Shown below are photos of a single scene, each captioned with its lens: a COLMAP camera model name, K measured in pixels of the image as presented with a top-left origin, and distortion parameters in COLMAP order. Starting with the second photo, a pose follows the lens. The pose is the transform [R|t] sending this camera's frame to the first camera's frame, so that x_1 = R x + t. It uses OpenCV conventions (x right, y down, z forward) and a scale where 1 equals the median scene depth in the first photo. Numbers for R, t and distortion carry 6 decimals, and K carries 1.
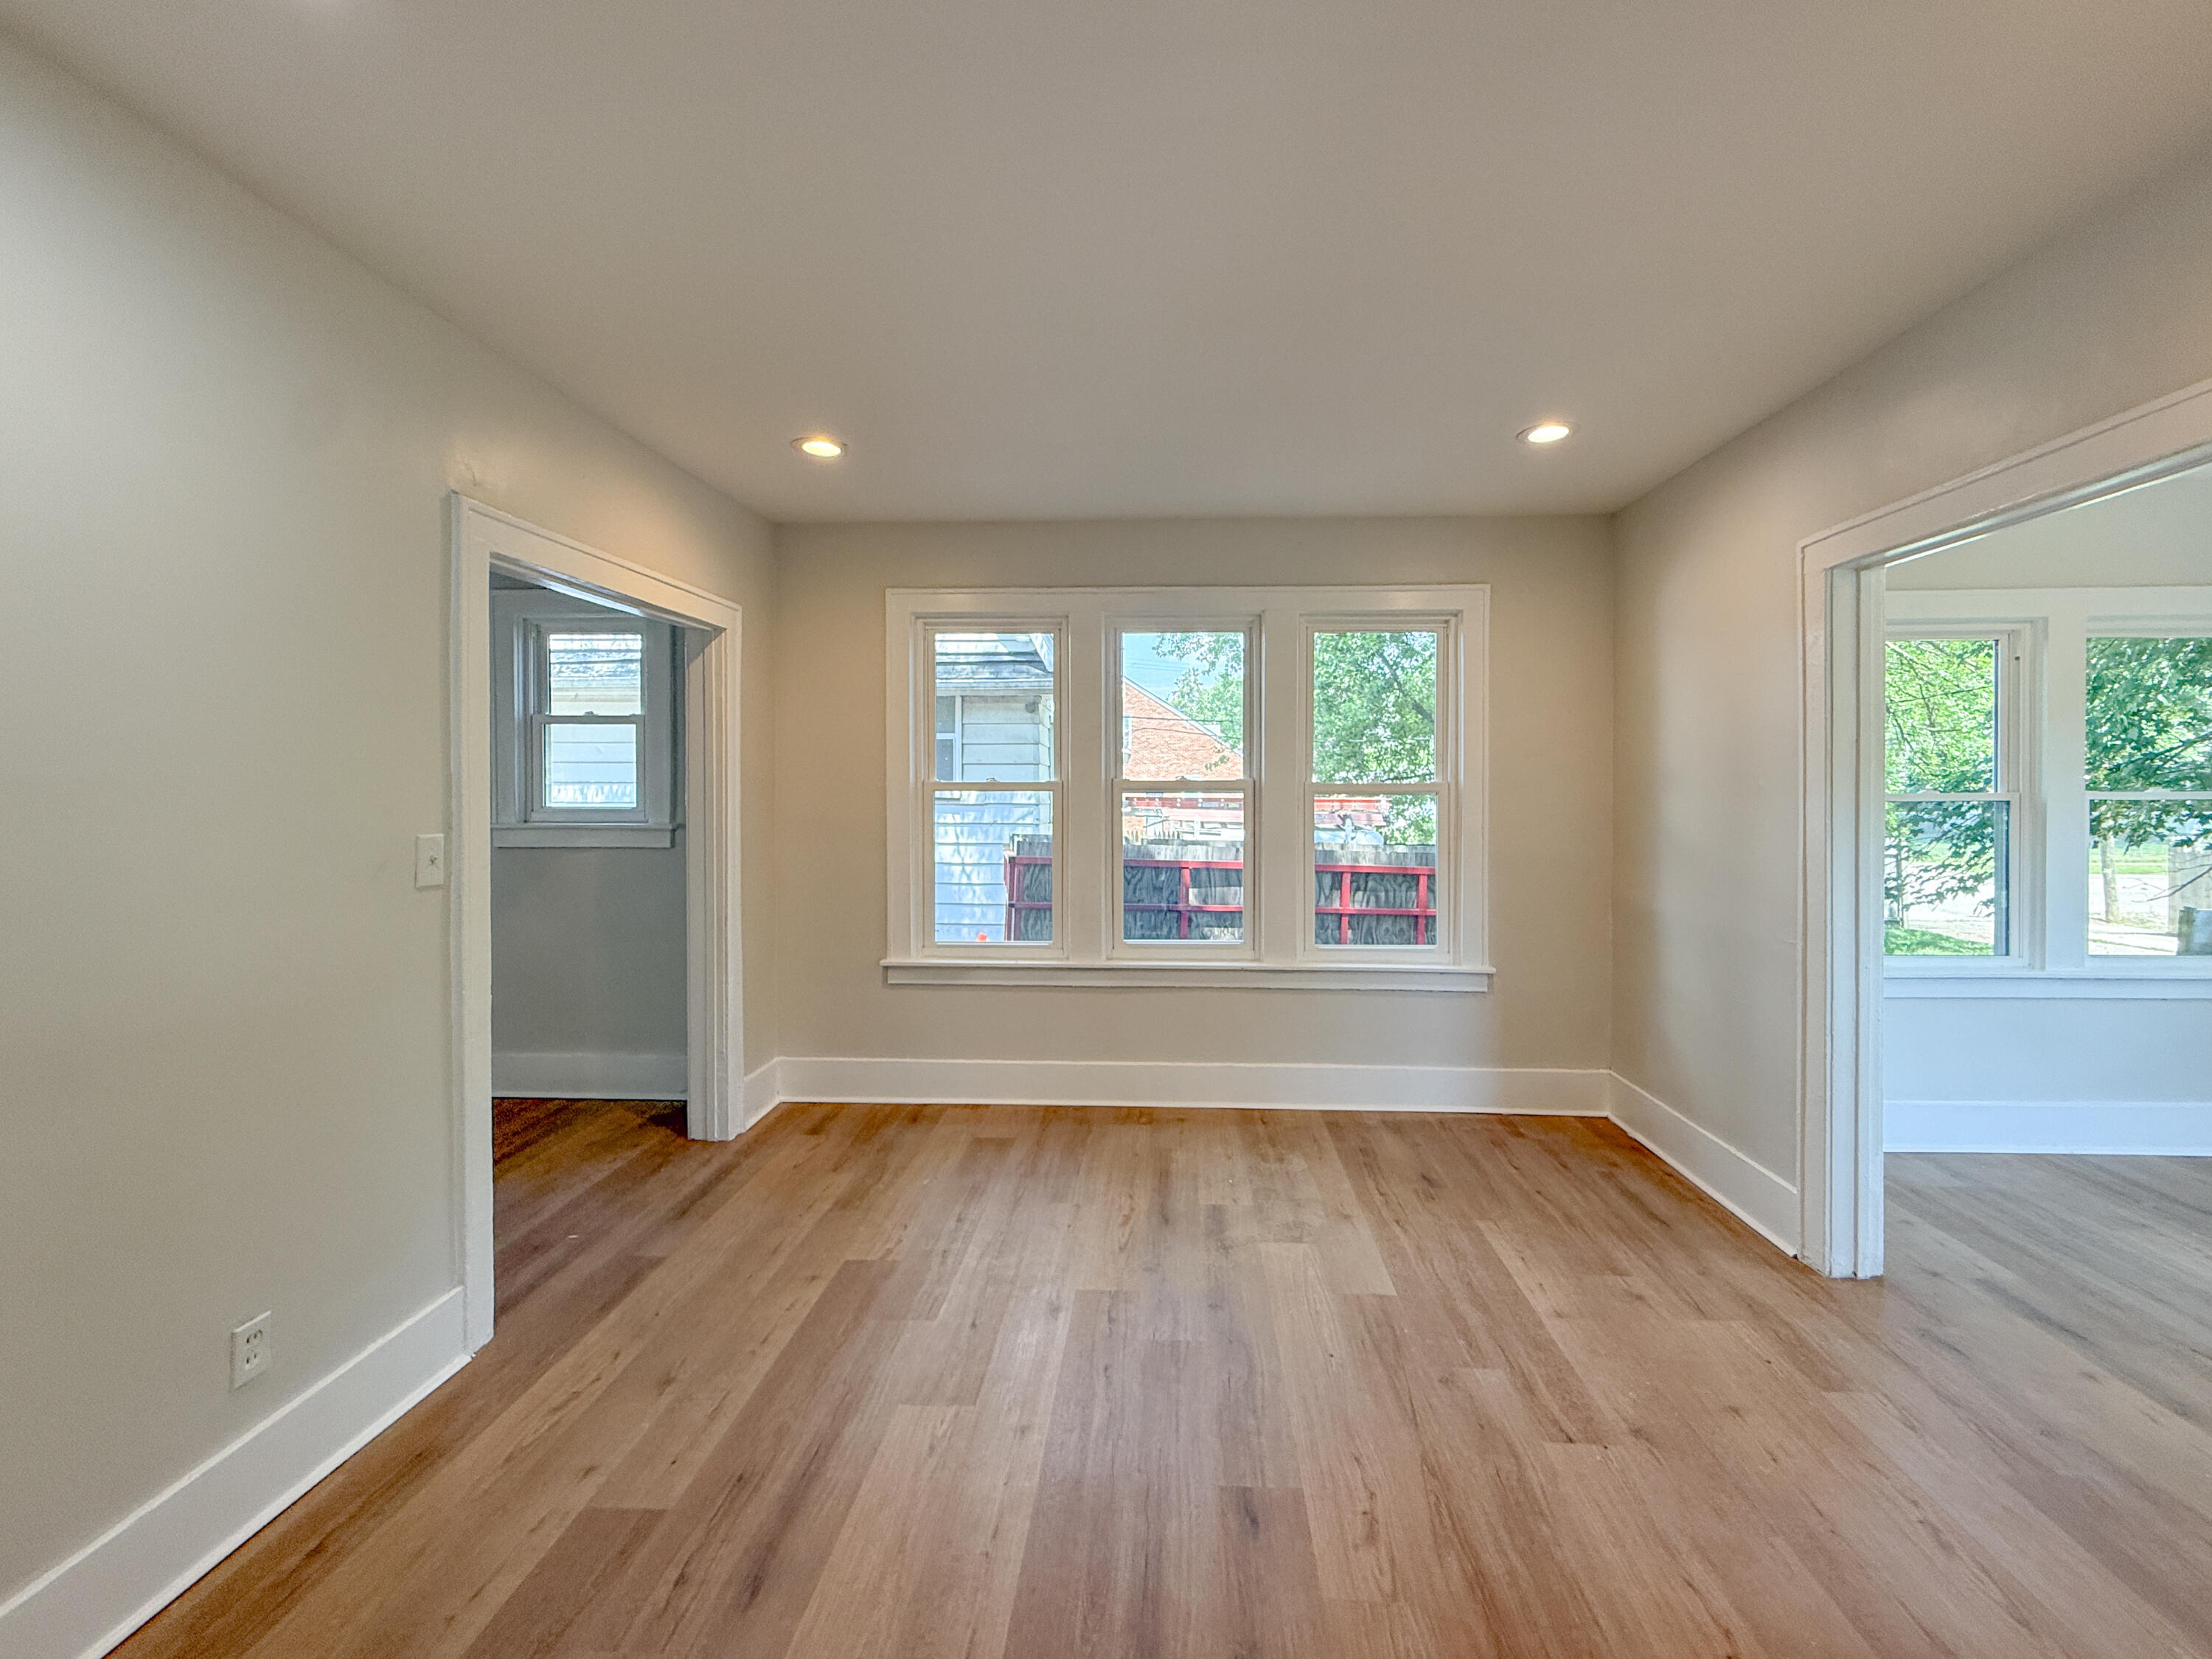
lens RADIAL K [[907.3, 0, 1128.8], [0, 907.3, 792.3], [0, 0, 1]] dist [0.002480, -0.000271]
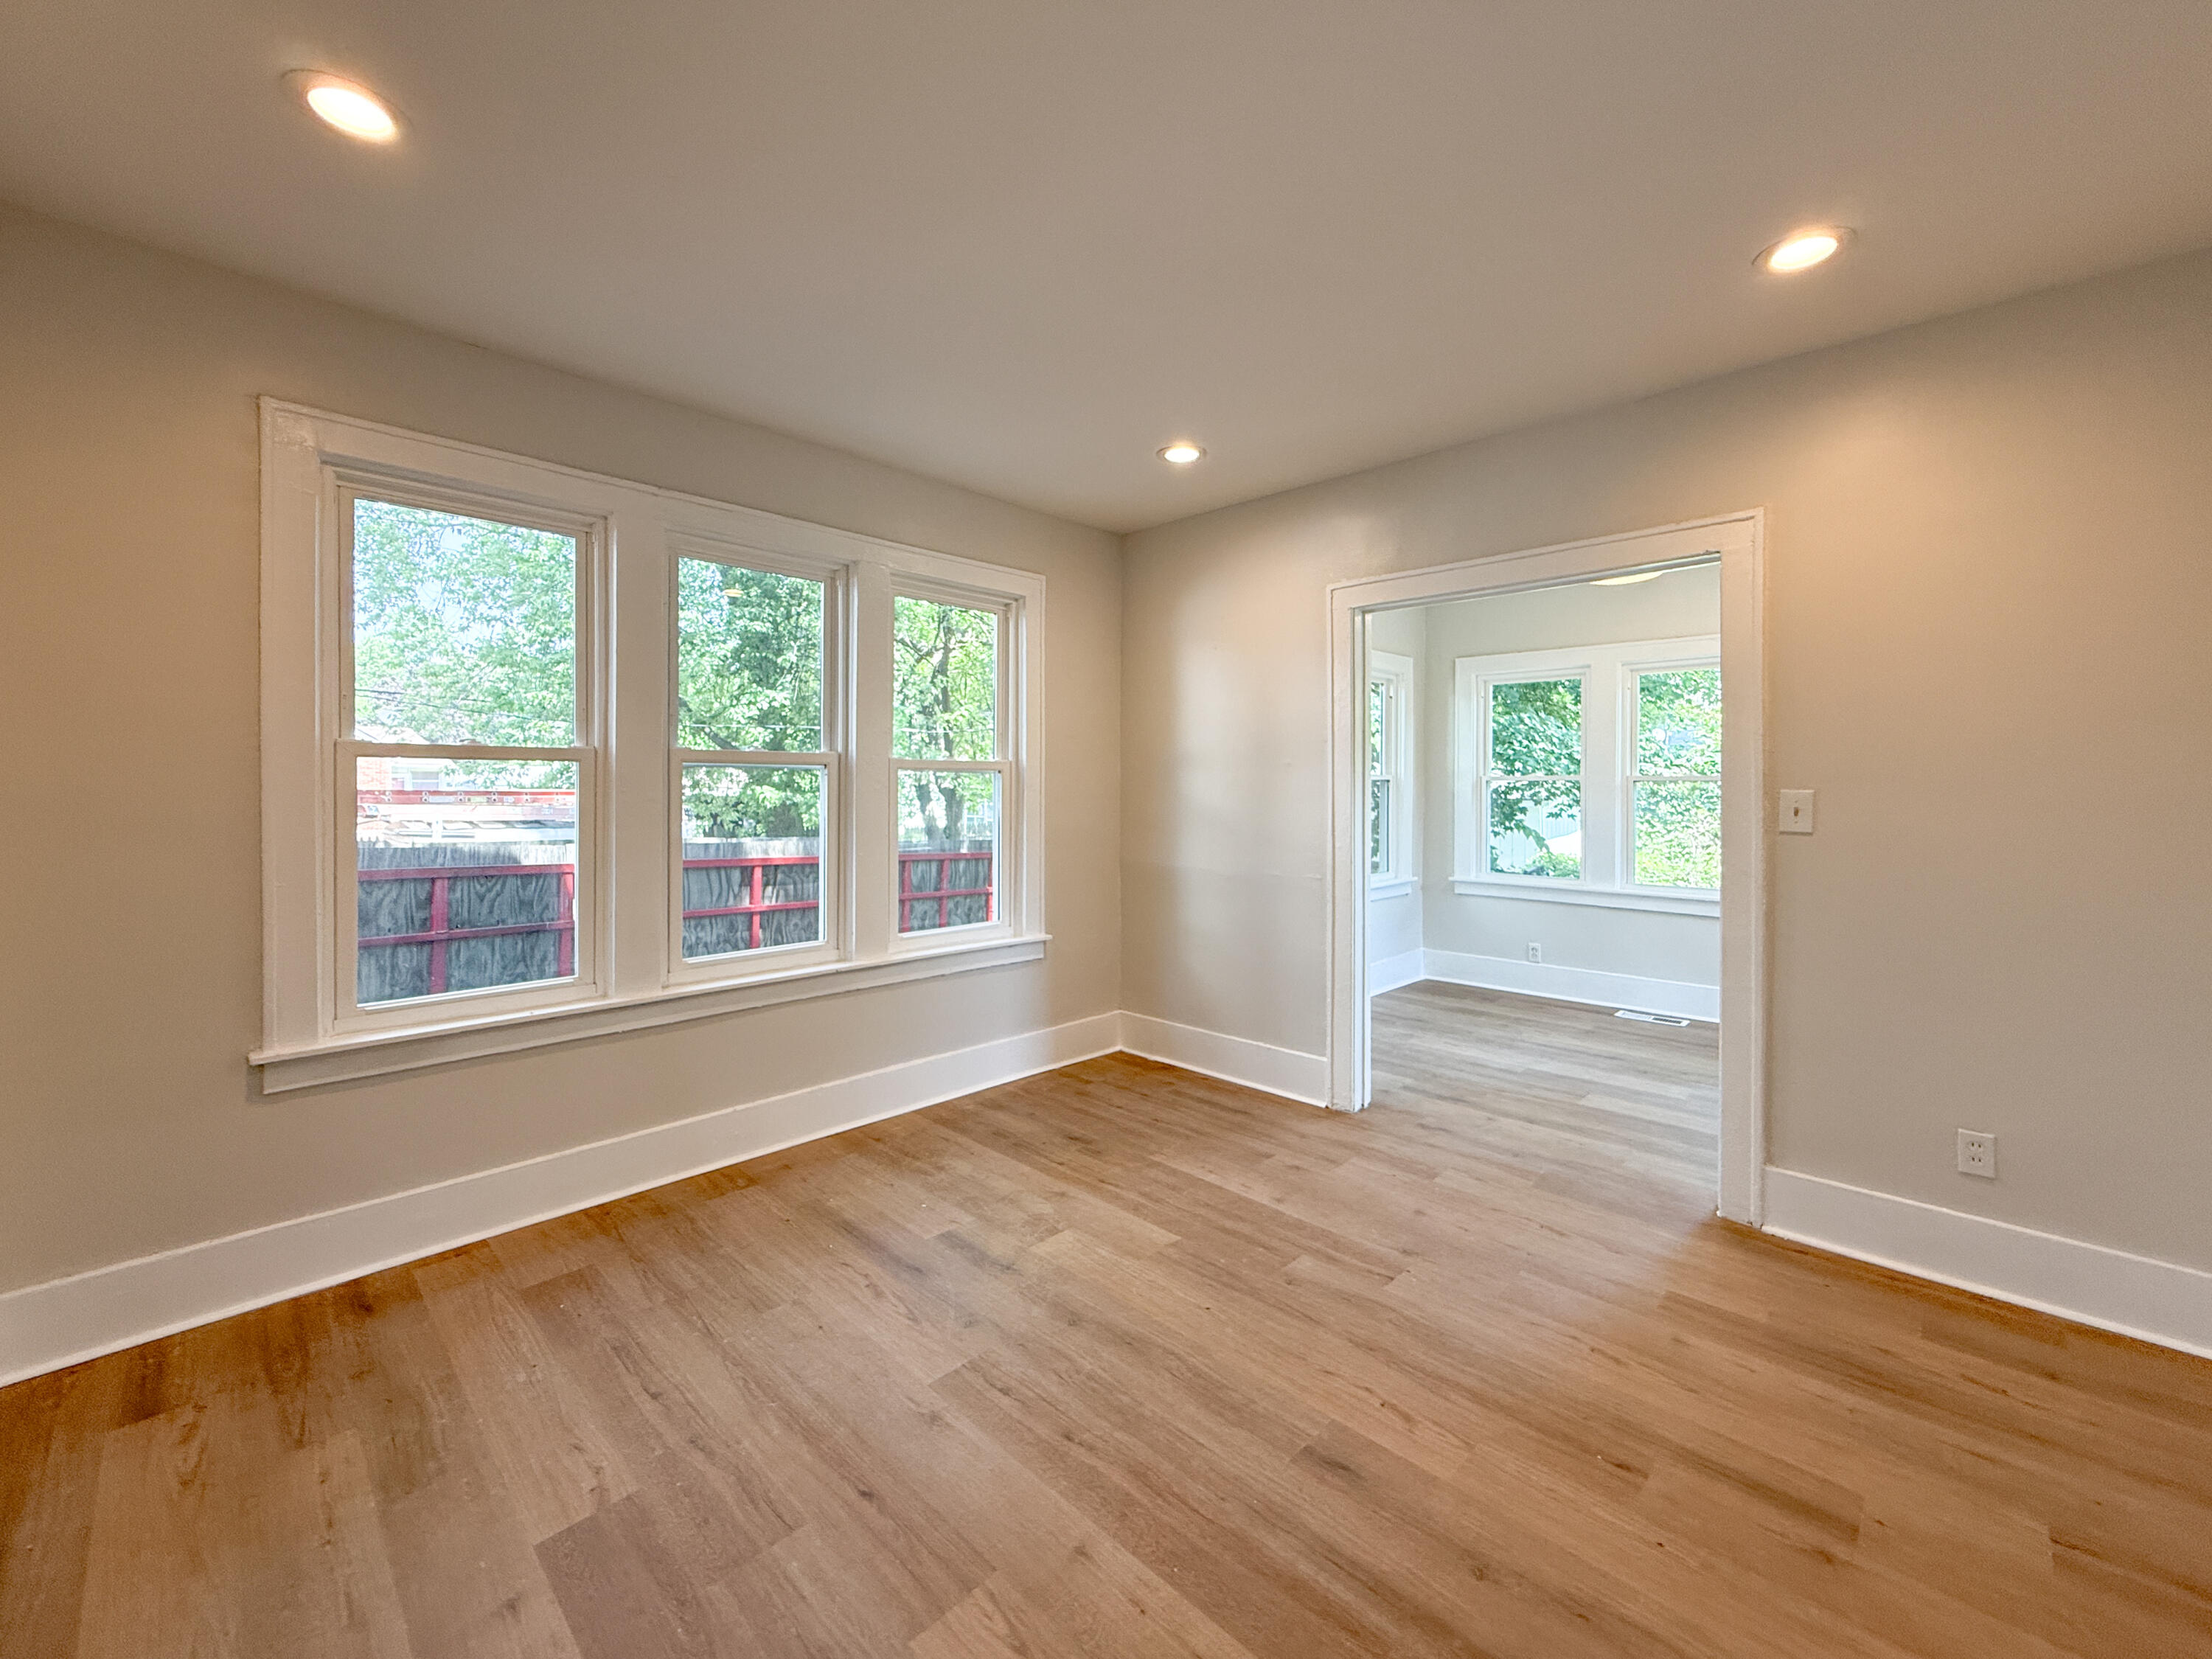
lens RADIAL K [[907.3, 0, 1118.8], [0, 907.3, 790.4], [0, 0, 1]] dist [0.002480, -0.000271]
pose [[0.657016, -0.000752, 0.753876, -0.382443], [0.001444, 0.999999, -0.000261, 0.025682], [-0.753875, 0.001260, 0.657017, 0.256349]]
